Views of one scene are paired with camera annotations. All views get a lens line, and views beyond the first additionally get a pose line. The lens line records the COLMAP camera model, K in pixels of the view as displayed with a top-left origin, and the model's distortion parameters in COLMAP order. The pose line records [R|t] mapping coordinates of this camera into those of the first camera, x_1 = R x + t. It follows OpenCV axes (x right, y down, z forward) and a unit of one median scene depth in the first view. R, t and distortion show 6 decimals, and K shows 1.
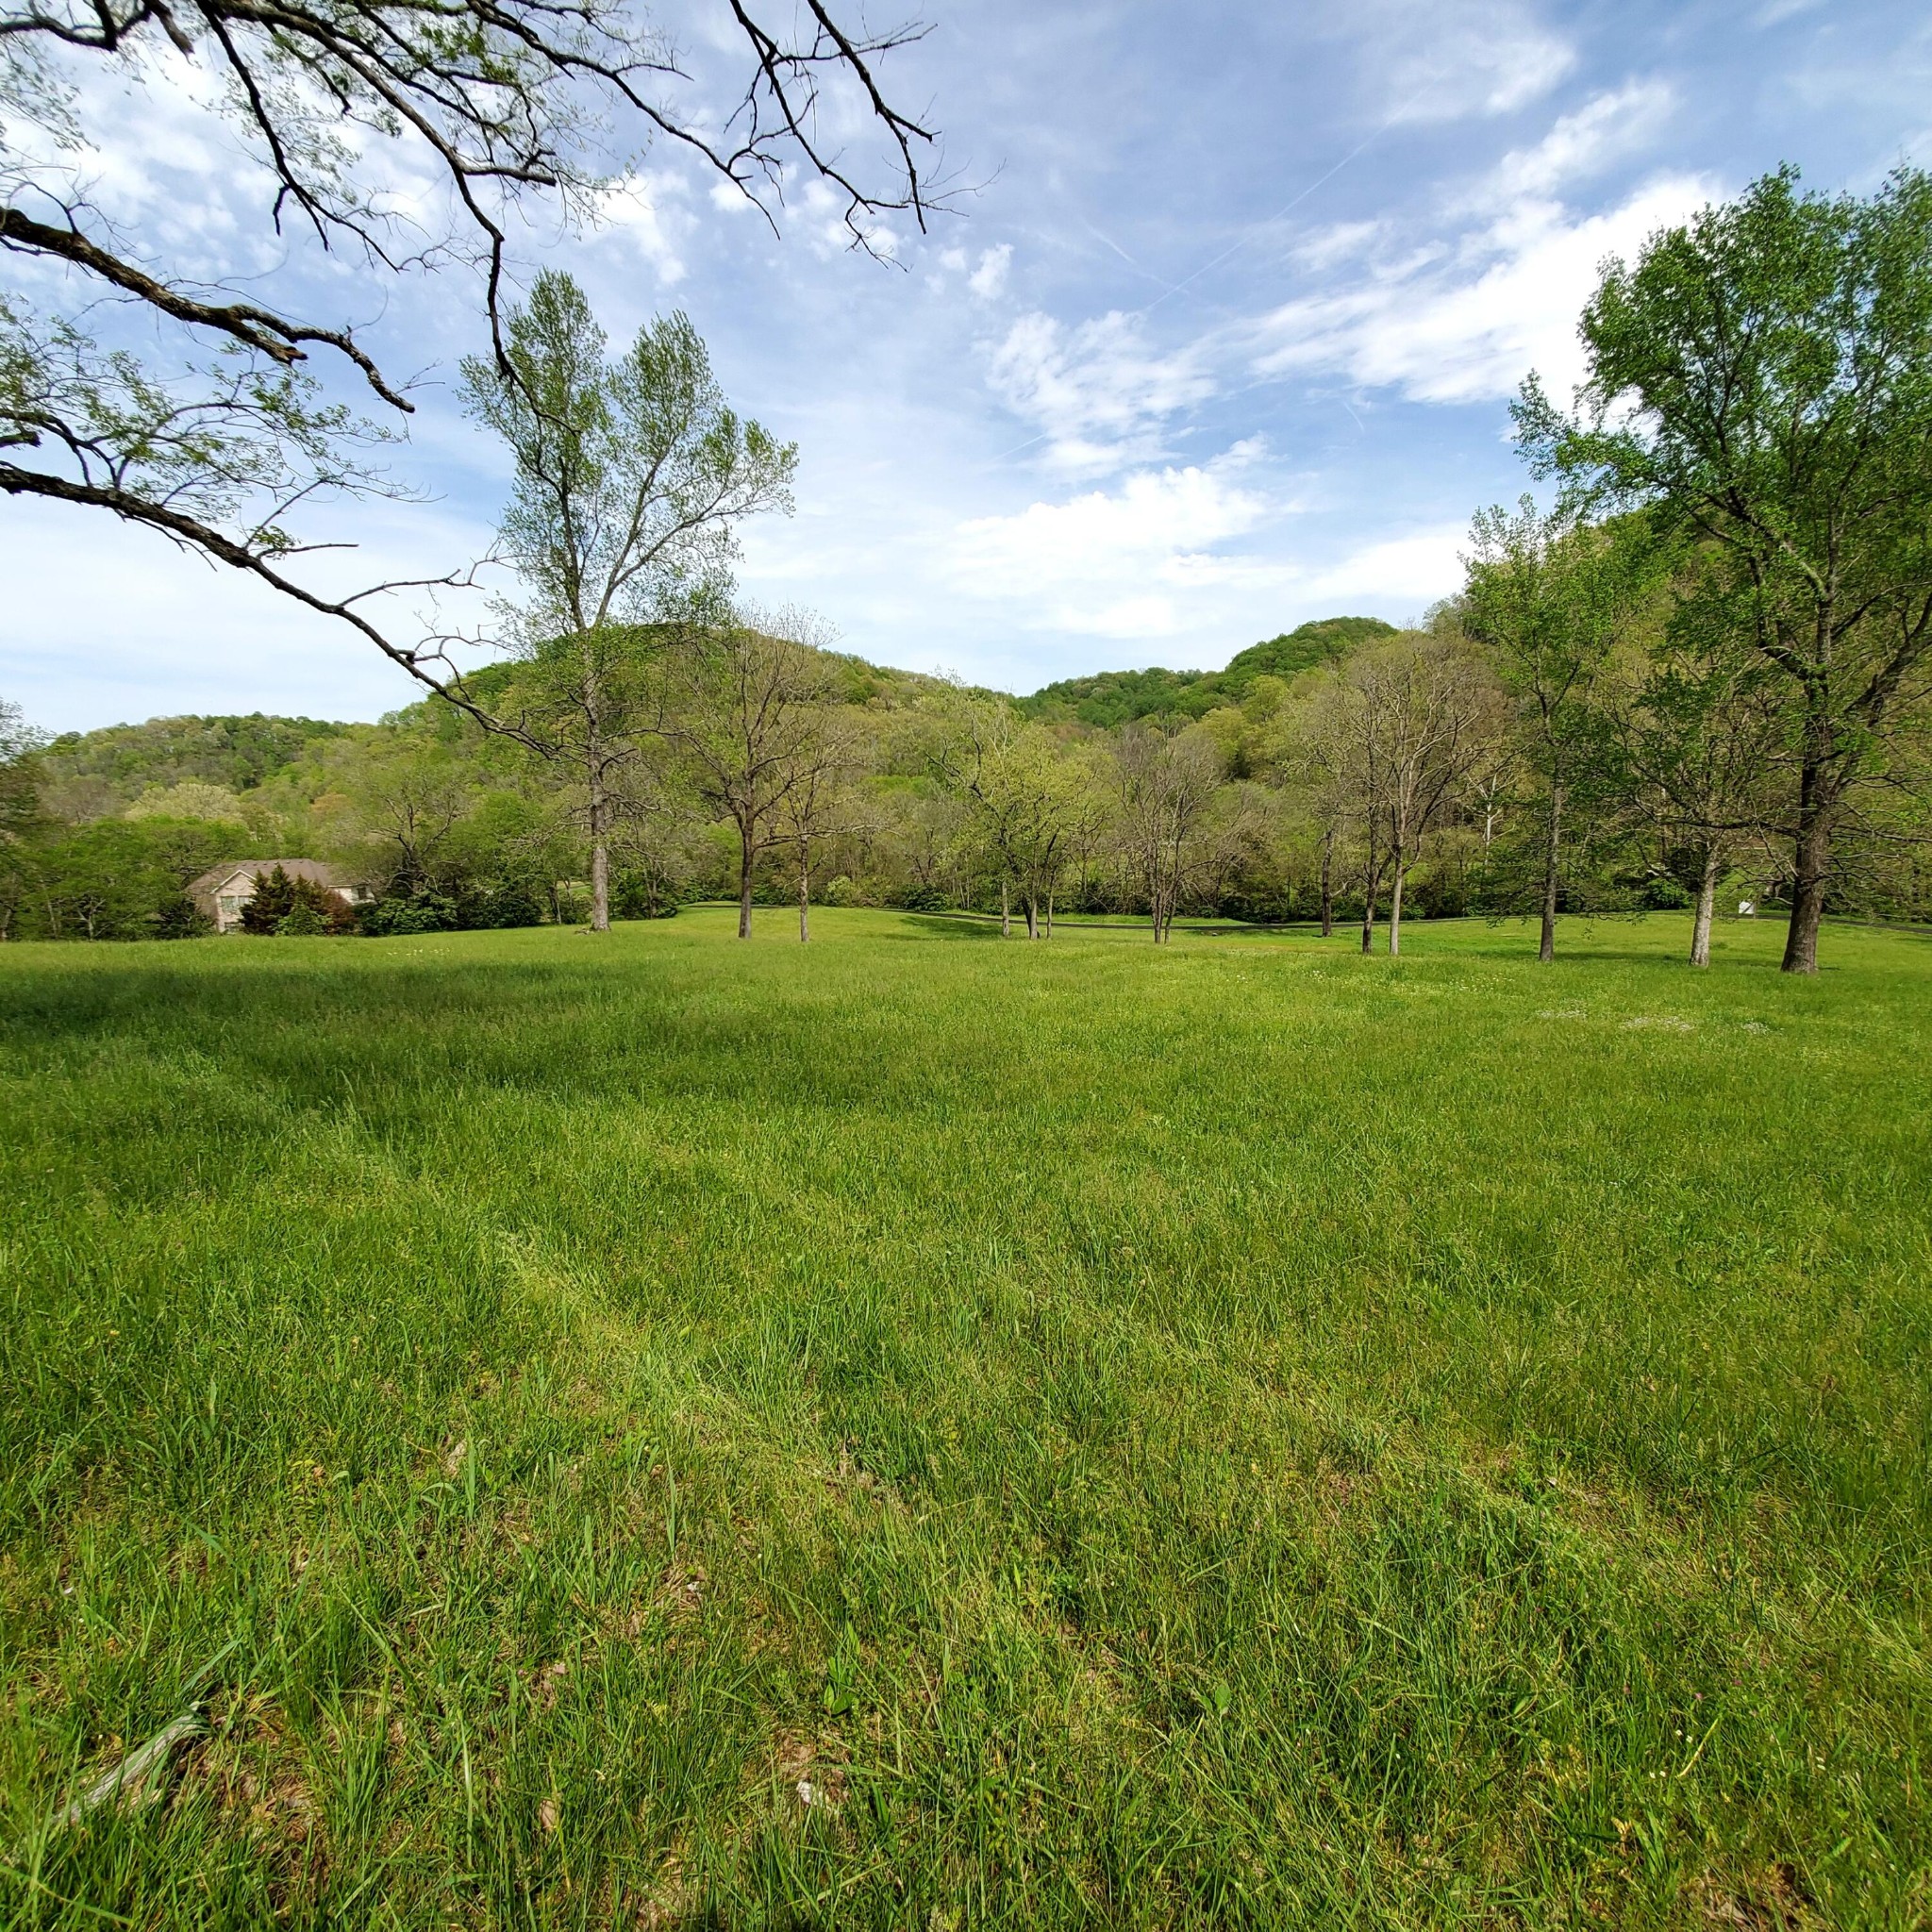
lens RADIAL K [[1121.8, 0, 1026.3], [0, 1121.8, 963.5], [0, 0, 1]] dist [-0.021868, -0.002844]
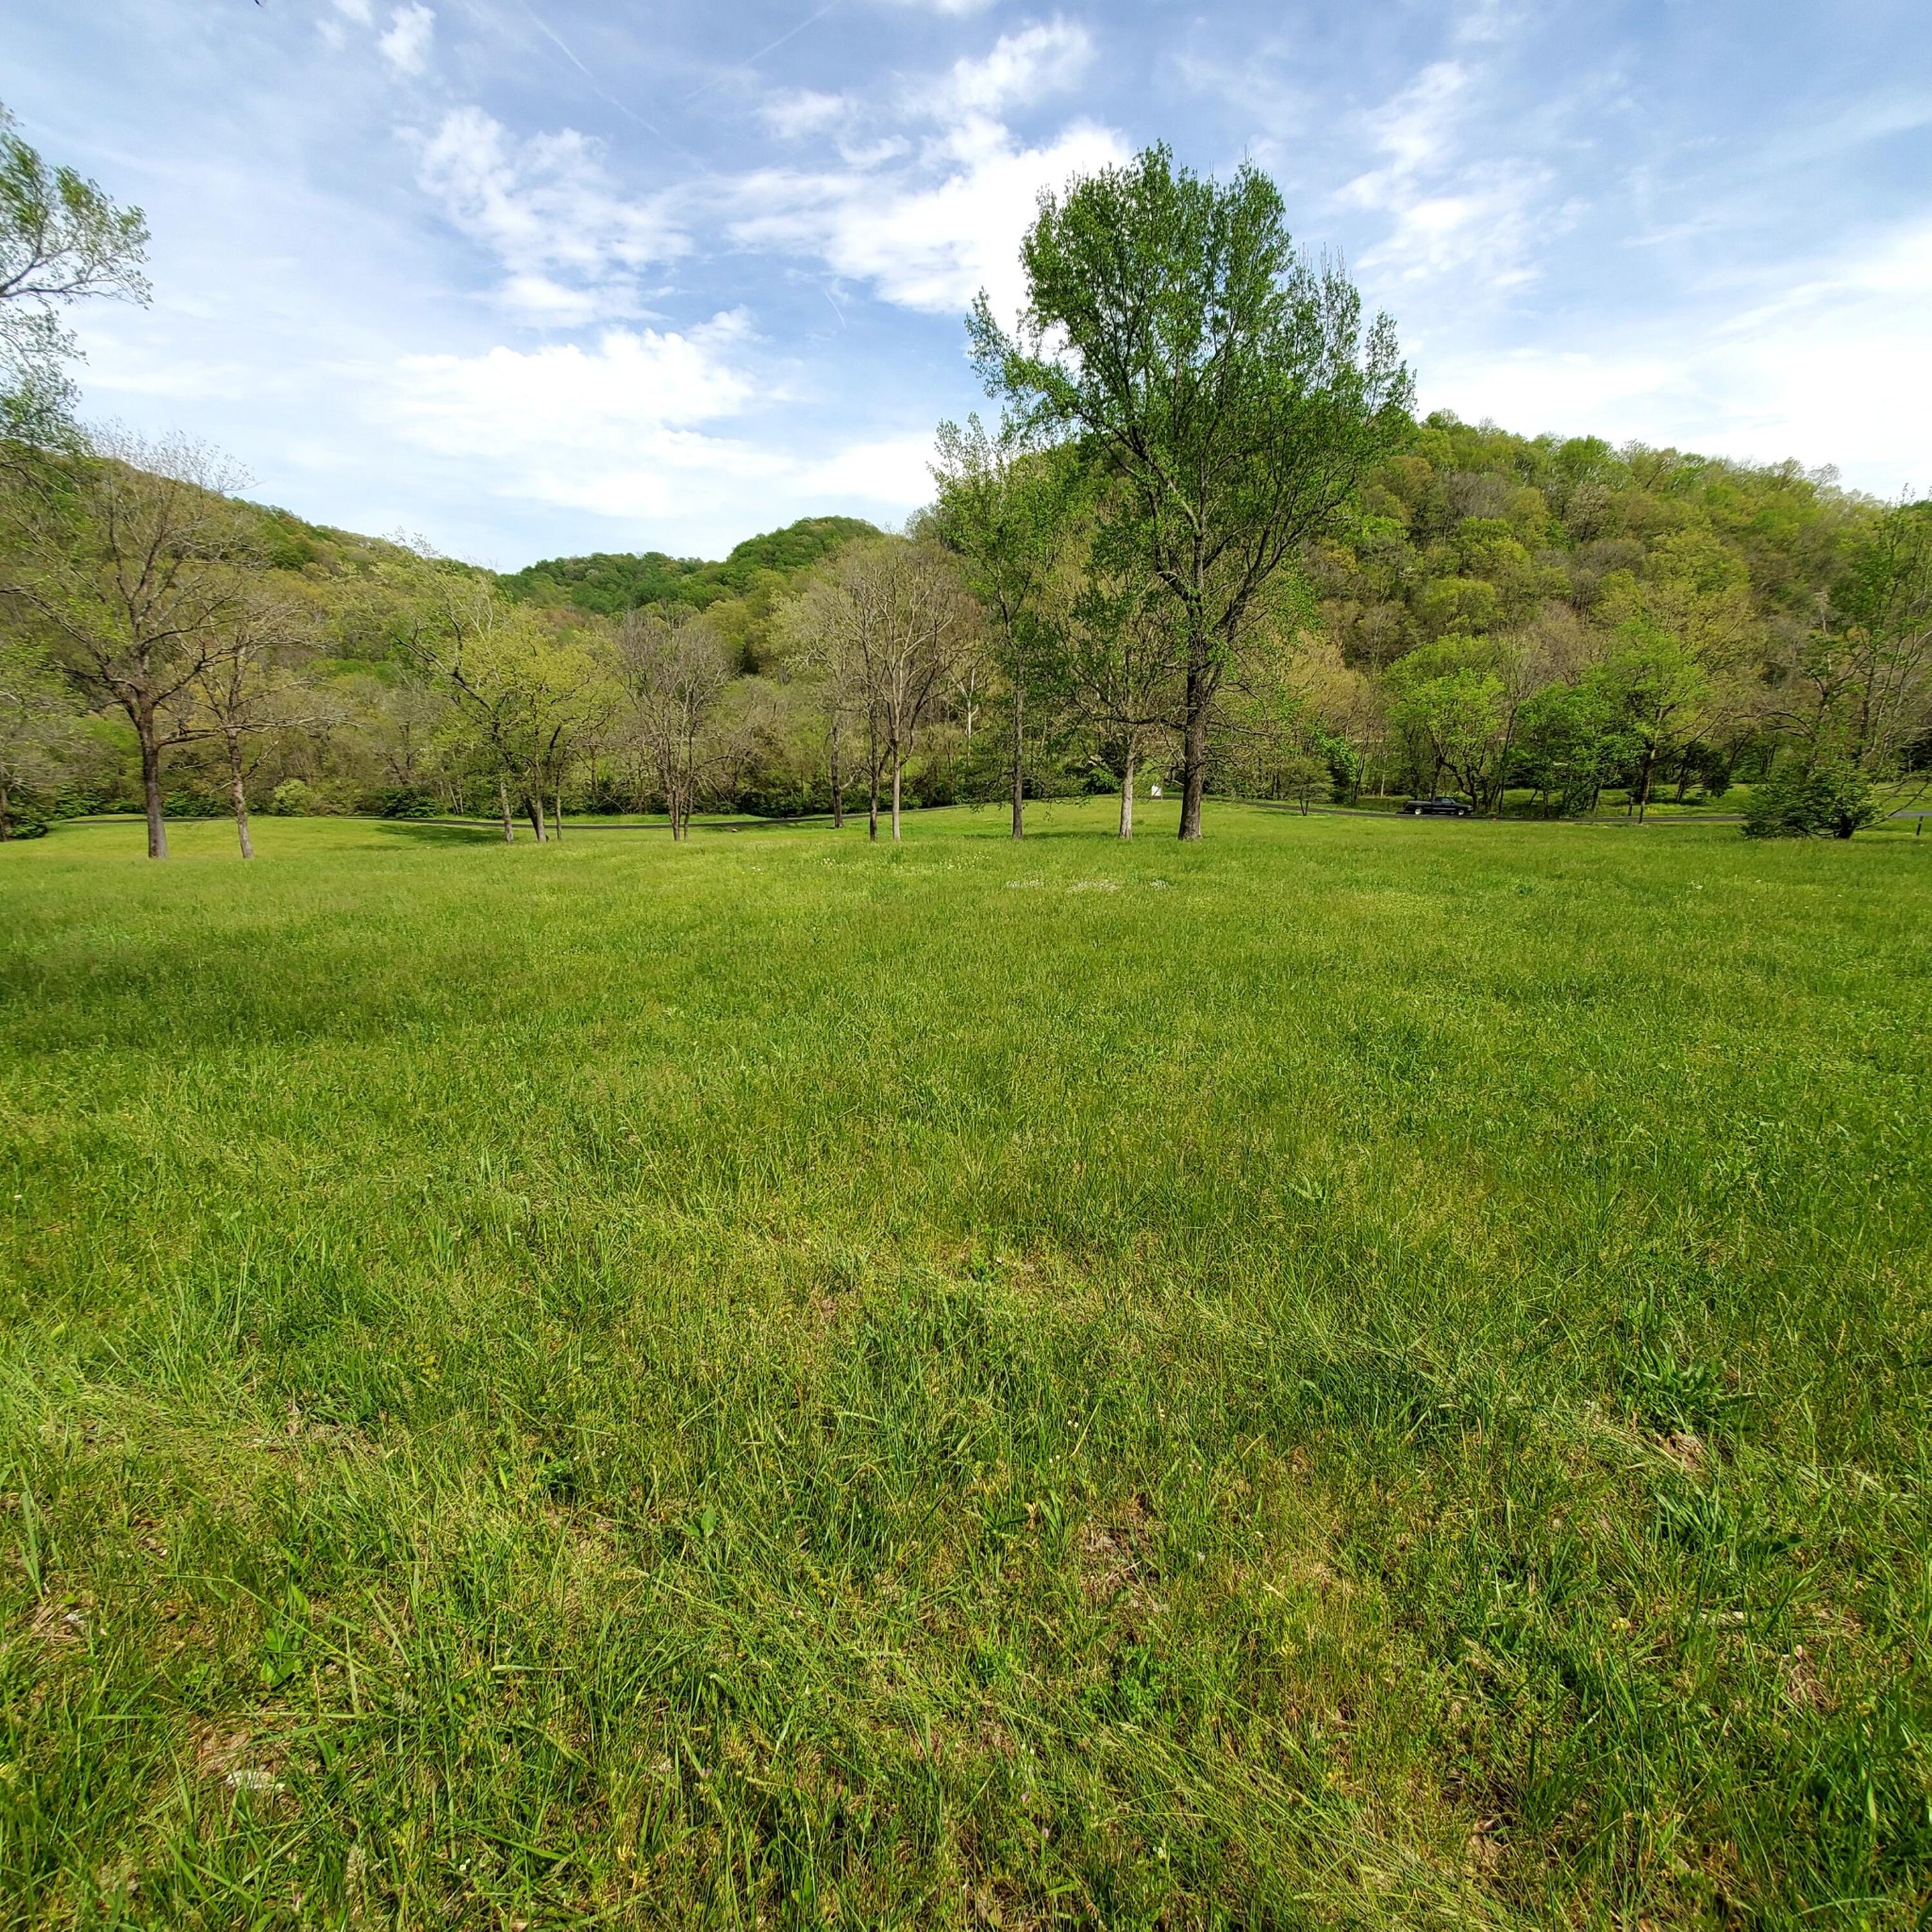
lens RADIAL K [[1121.8, 0, 1026.3], [0, 1121.8, 963.5], [0, 0, 1]] dist [-0.021868, -0.002844]
pose [[0.853522, -0.103369, 0.510701, -0.131992], [0.029973, 0.988242, 0.149932, -0.048787], [-0.520194, -0.112663, 0.846584, -0.011786]]
